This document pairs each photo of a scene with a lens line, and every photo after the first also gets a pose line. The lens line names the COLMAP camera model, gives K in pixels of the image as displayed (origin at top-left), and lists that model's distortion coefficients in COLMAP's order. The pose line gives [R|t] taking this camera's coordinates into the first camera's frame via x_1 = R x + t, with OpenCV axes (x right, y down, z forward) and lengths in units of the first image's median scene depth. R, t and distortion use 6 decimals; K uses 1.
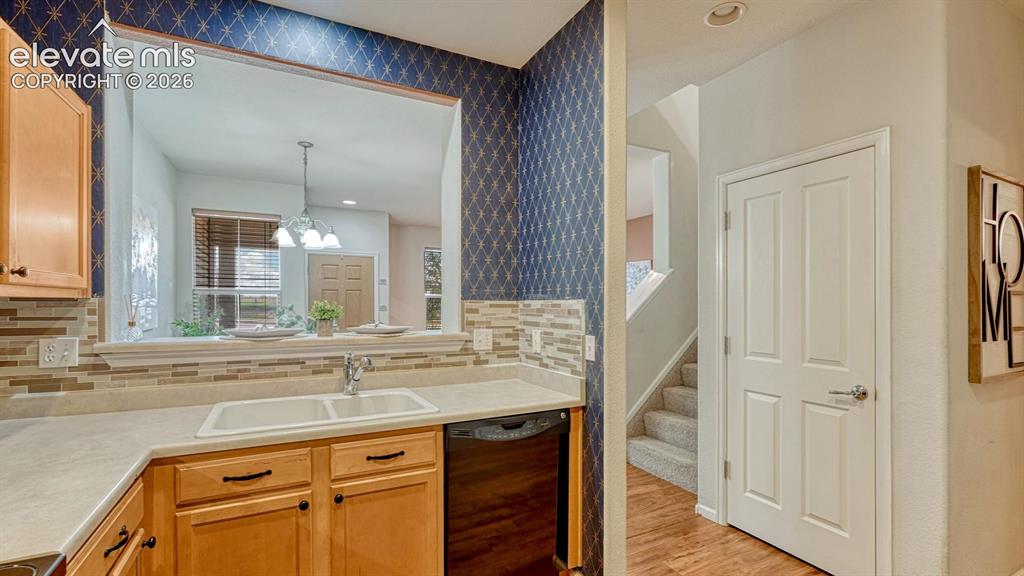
lens RADIAL K [[444.0, 0, 510.6], [0, 444.0, 302.4], [0, 0, 1]] dist [-0.017270, 0.000253]
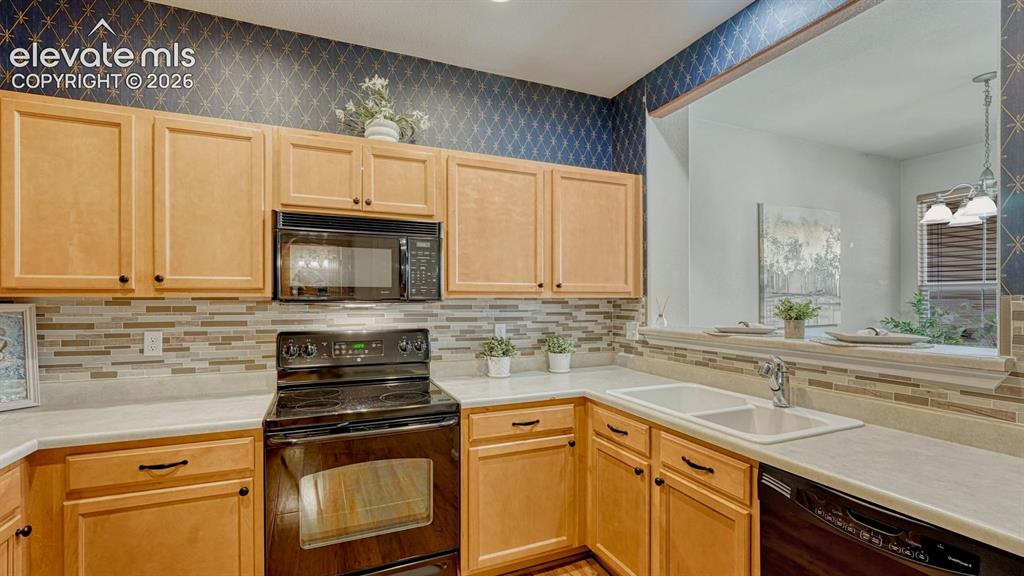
lens RADIAL K [[444.0, 0, 510.6], [0, 444.0, 302.4], [0, 0, 1]] dist [-0.017270, 0.000253]
pose [[-0.064712, 0.007371, -0.997877, 0.628692], [0.005949, 0.999958, 0.007000, -0.006909], [0.997886, -0.005483, -0.064753, 0.615018]]
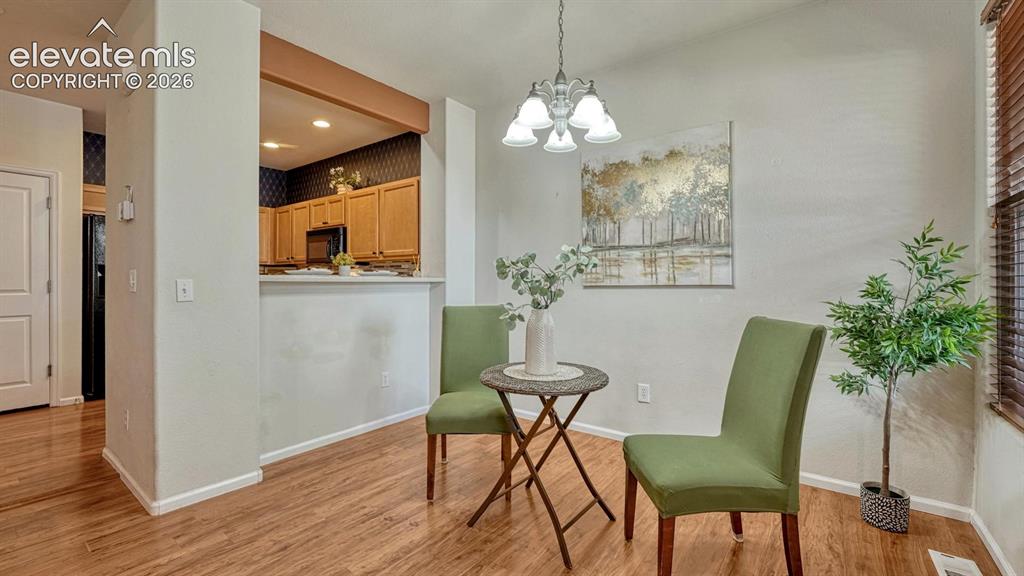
lens RADIAL K [[434.3, 0, 516.2], [0, 434.3, 281.2], [0, 0, 1]] dist [-0.000196, 0.000024]
pose [[-0.903146, 0.000952, -0.429332, -0.411036], [0.001297, 0.999999, -0.000511, 0.116686], [0.429331, -0.001019, -0.903147, 3.224367]]
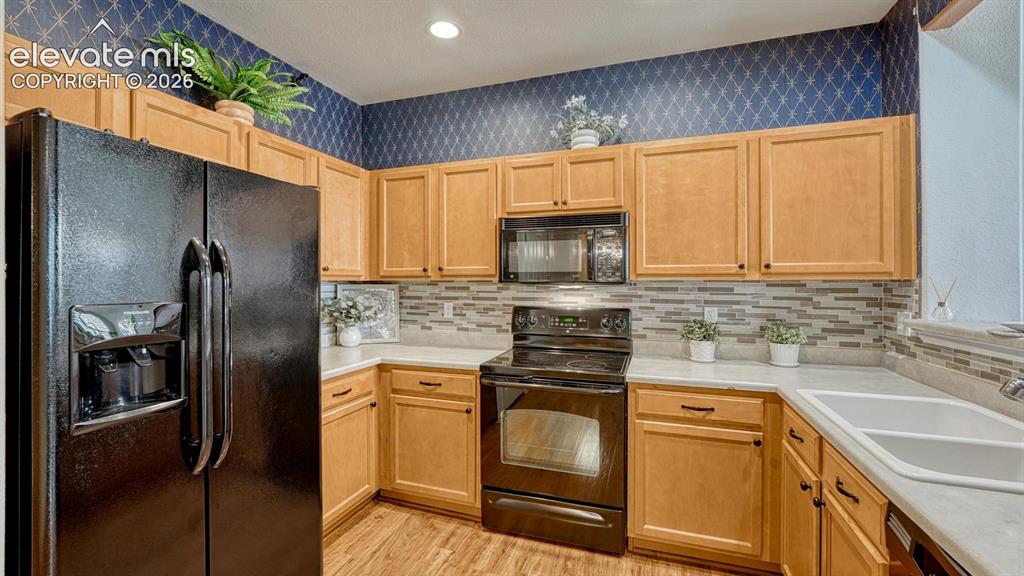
lens RADIAL K [[428.7, 0, 493.8], [0, 428.7, 284.4], [0, 0, 1]] dist [-0.020062, -0.000108]
pose [[-0.738150, 0.005440, -0.674615, 0.588817], [0.005357, 0.999983, 0.002202, -0.004958], [0.674615, -0.001989, -0.738167, 1.035817]]
